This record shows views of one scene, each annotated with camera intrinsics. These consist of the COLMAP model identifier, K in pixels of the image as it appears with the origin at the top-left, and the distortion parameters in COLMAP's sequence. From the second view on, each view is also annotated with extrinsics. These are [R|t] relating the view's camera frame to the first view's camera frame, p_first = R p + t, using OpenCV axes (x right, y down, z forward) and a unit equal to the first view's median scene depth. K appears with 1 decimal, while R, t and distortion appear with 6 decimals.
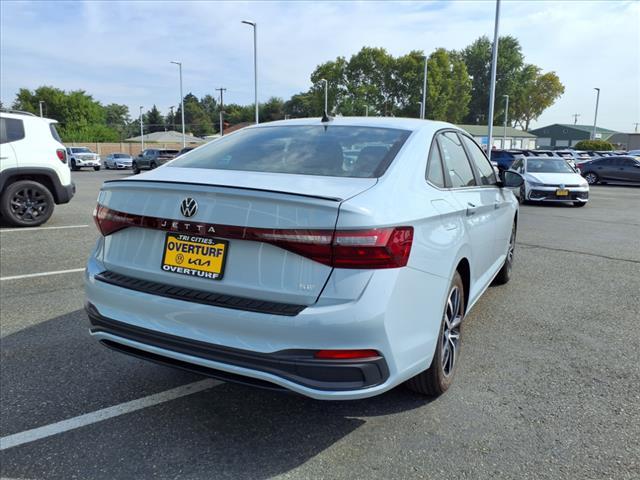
lens RADIAL K [[507.8, 0, 318.6], [0, 507.8, 238.1], [0, 0, 1]] dist [0.009142, 0.001356]
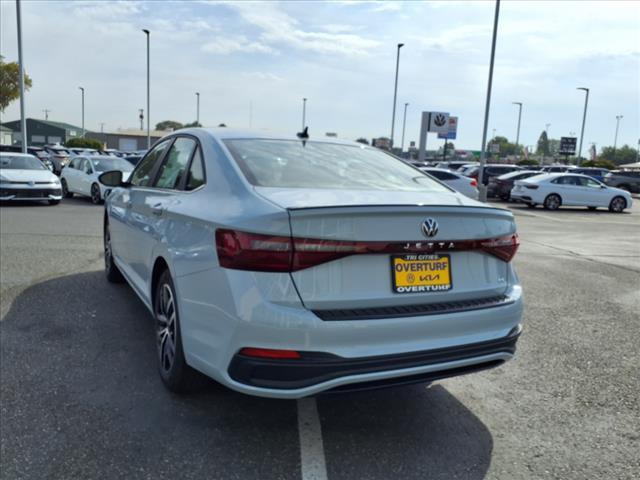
lens RADIAL K [[507.8, 0, 318.2], [0, 507.8, 241.7], [0, 0, 1]] dist [0.009142, 0.001356]
pose [[0.609167, -0.108440, 0.785593, -1.209146], [0.098497, 0.993282, 0.060731, -0.116086], [-0.786901, 0.040383, 0.615756, 0.520852]]
